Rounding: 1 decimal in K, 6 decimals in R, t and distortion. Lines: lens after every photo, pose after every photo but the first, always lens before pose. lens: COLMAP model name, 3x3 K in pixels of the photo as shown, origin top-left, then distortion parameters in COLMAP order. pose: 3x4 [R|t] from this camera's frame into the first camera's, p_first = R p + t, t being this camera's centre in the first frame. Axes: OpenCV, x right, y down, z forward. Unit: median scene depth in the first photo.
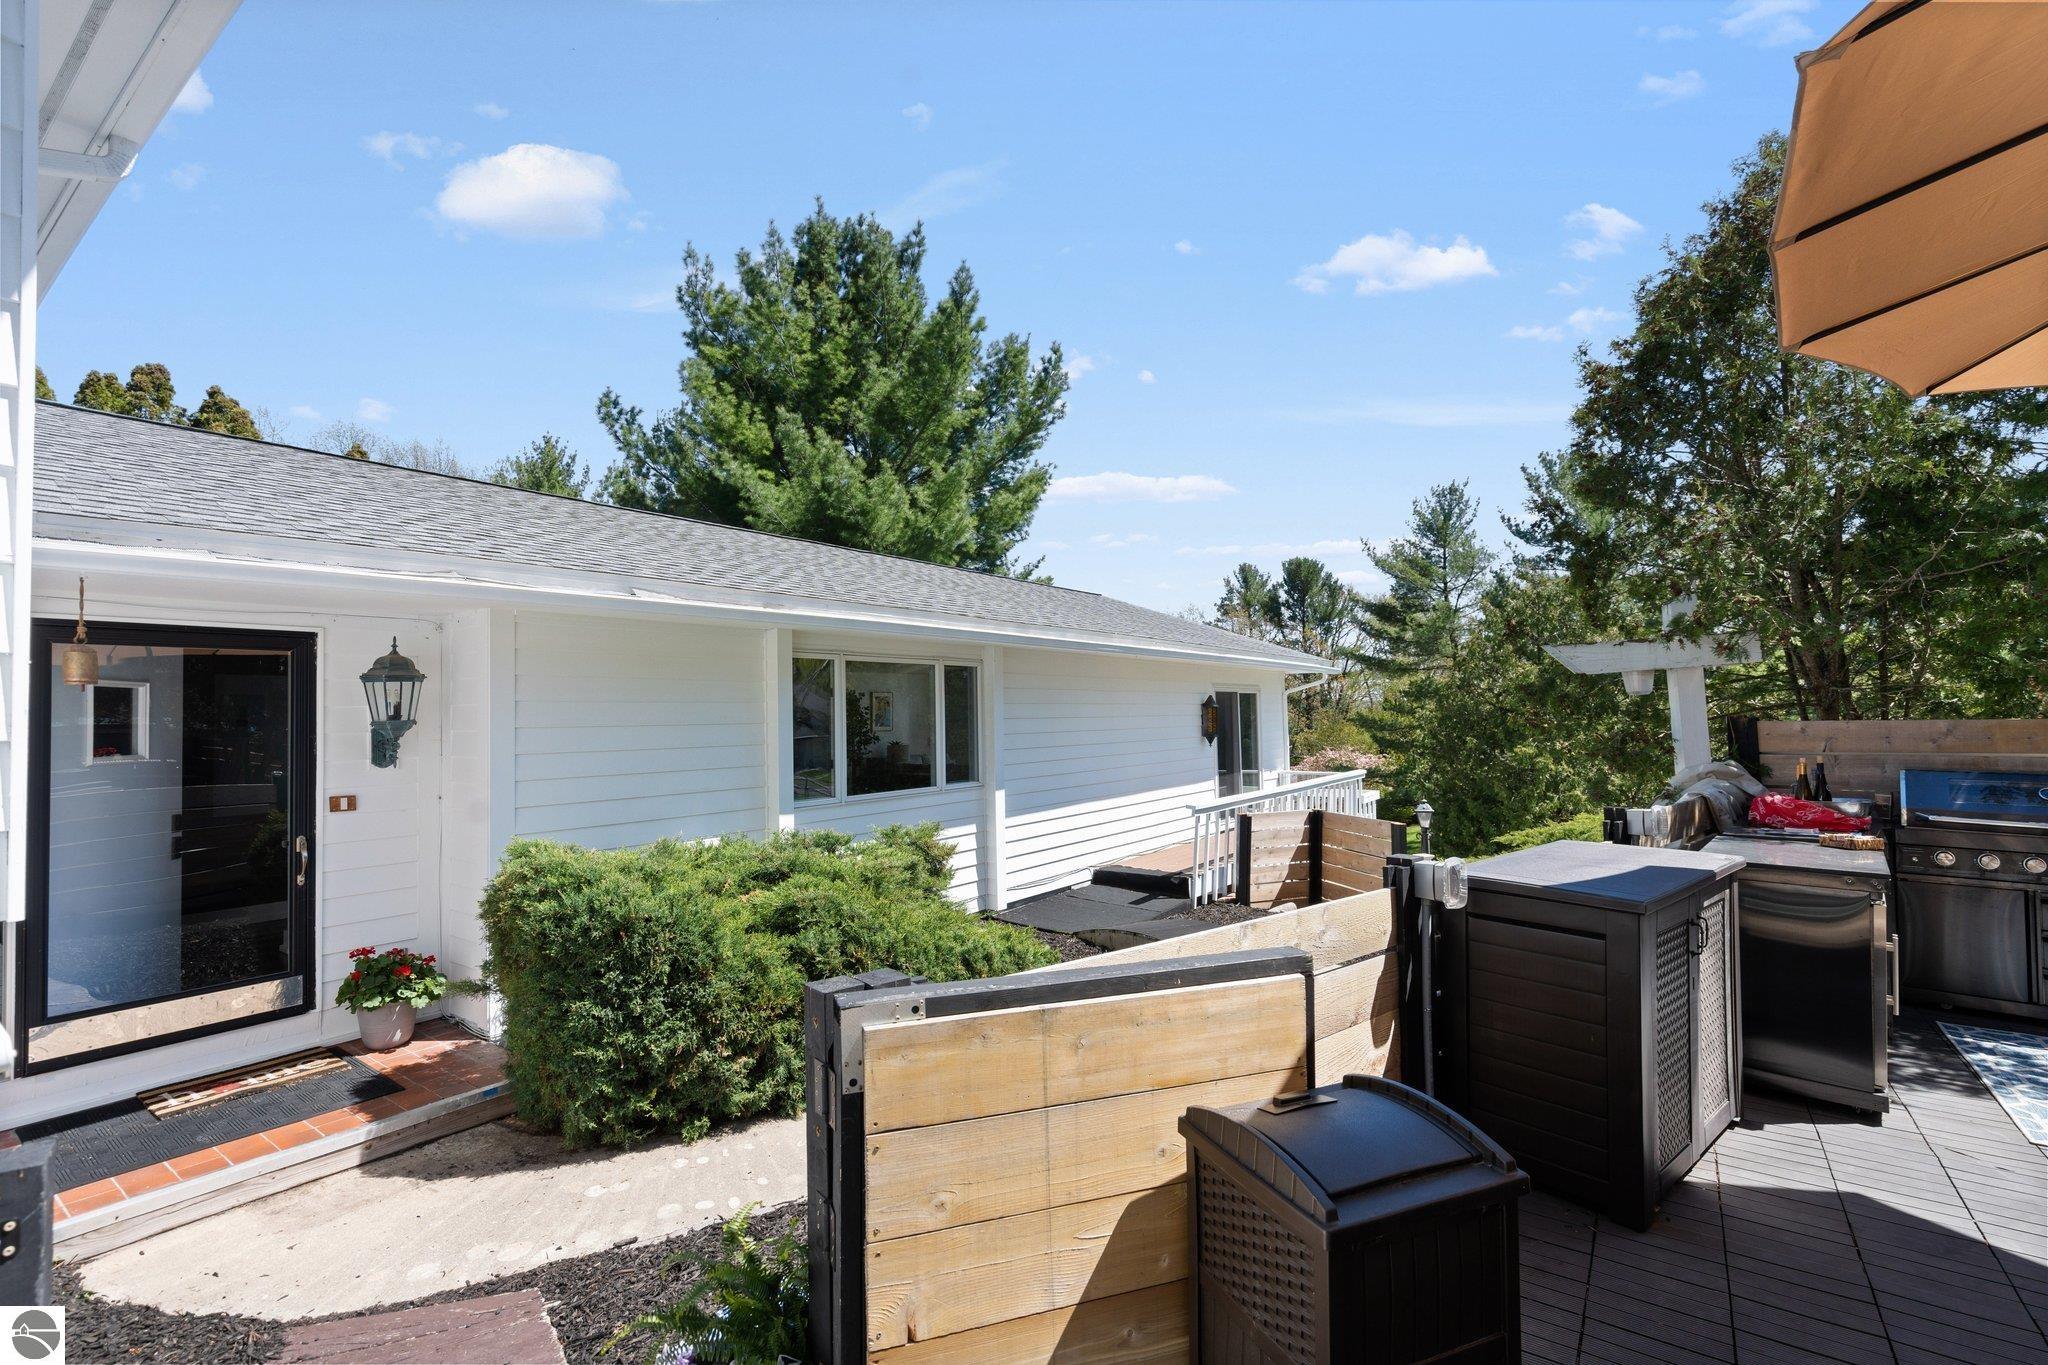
lens RADIAL K [[921.0, 0, 1023.5], [0, 921.0, 709.9], [0, 0, 1]] dist [-0.055578, -0.000025]
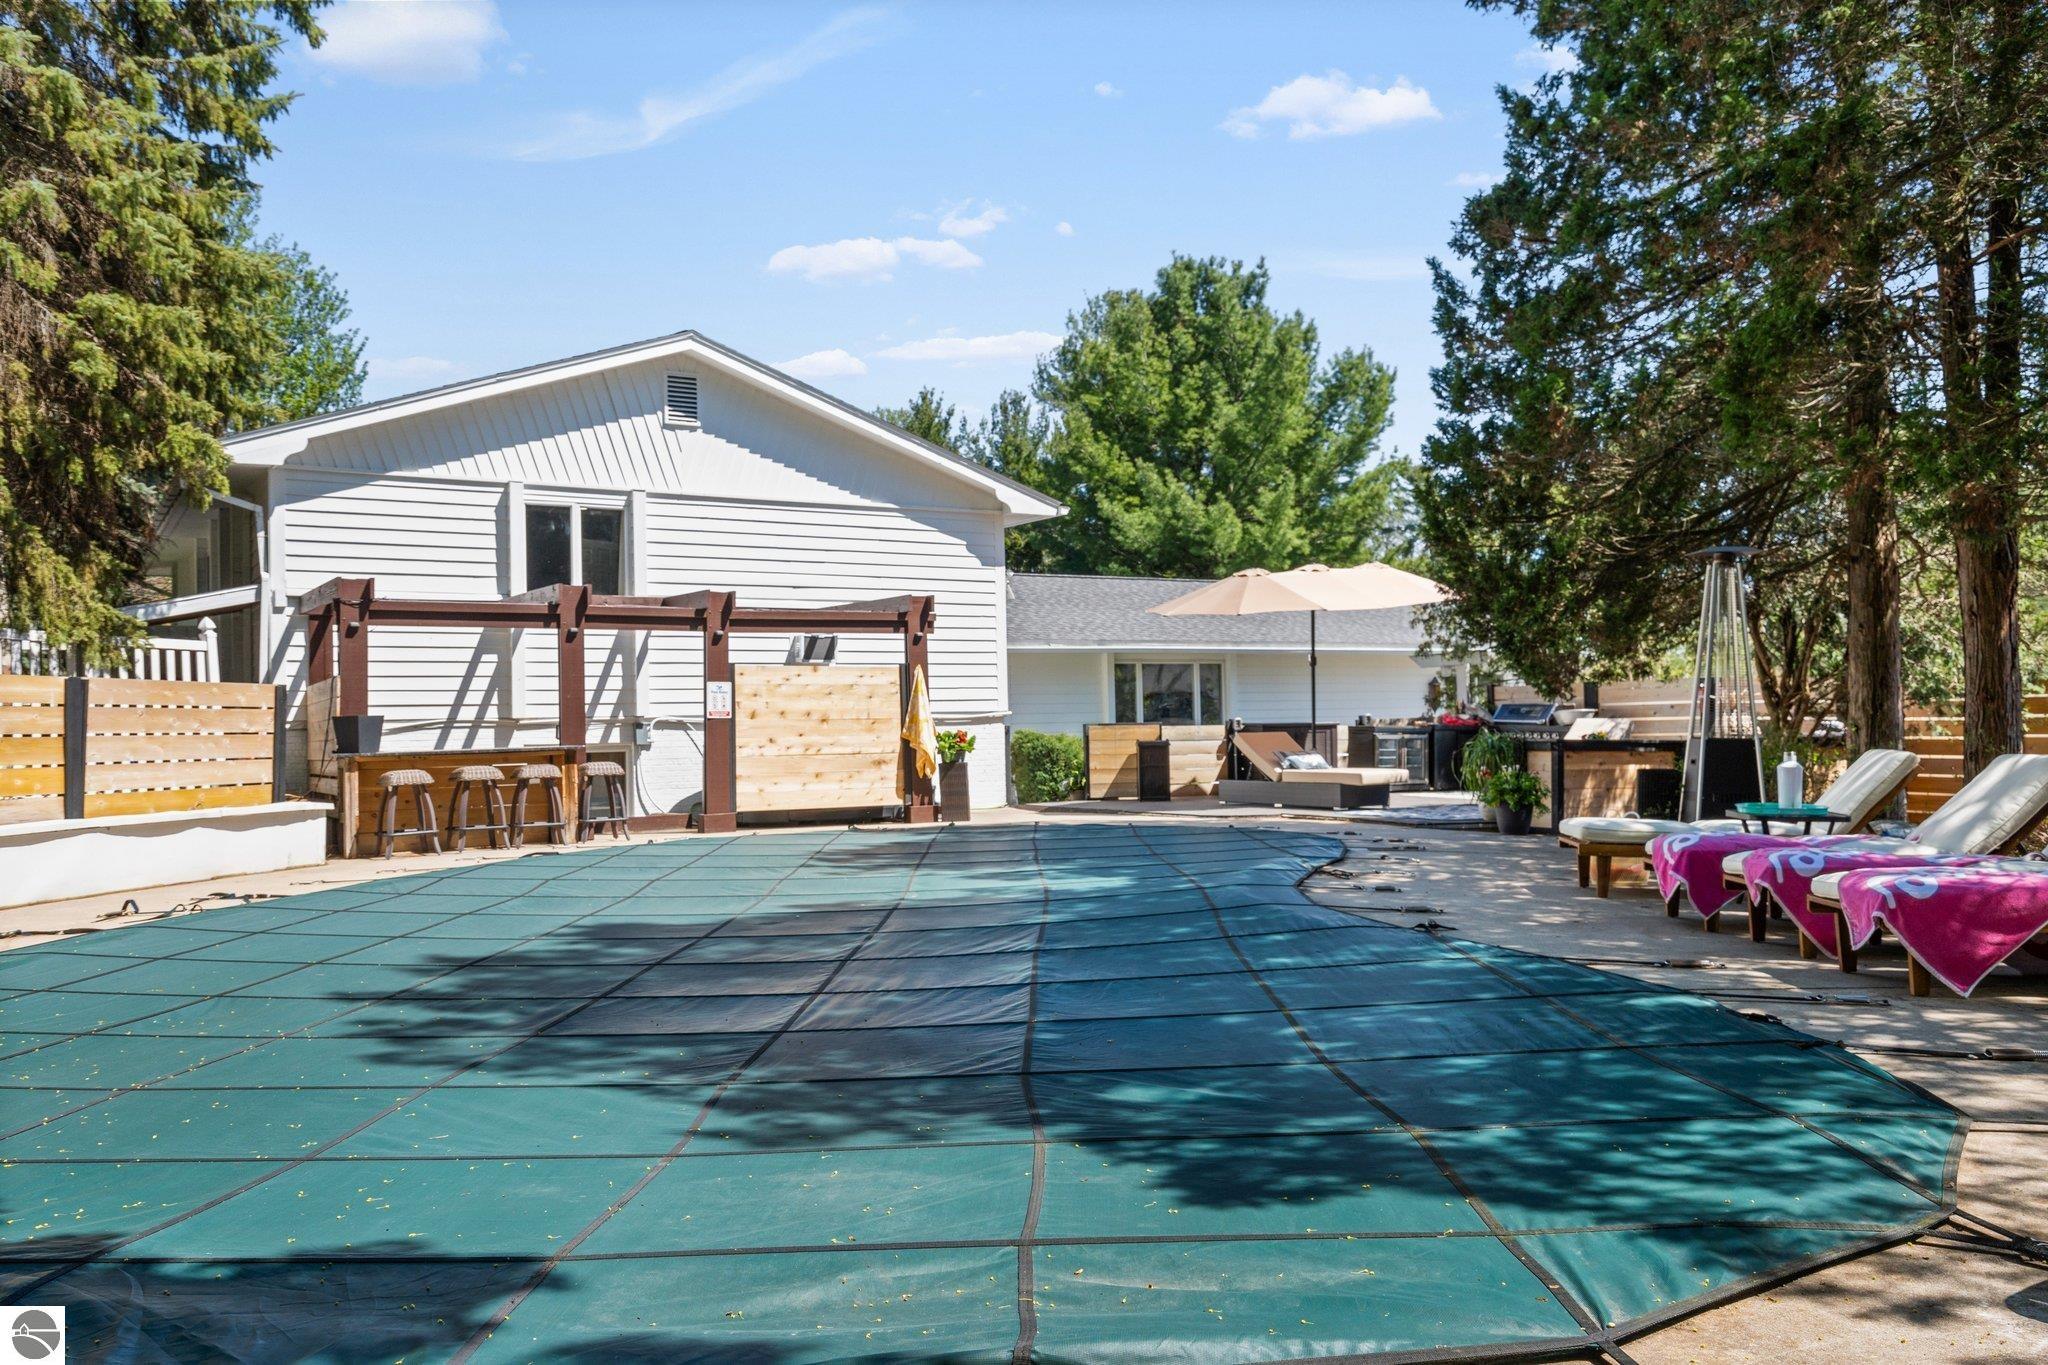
lens RADIAL K [[1625.5, 0, 1024.0], [0, 1625.5, 682.5], [0, 0, 1]] dist [-0.000836, -0.000355]
pose [[0.925050, -0.012511, -0.379639, 0.398700], [0.008178, 0.999882, -0.013023, 0.014134], [0.379757, 0.008942, 0.925043, -1.047647]]
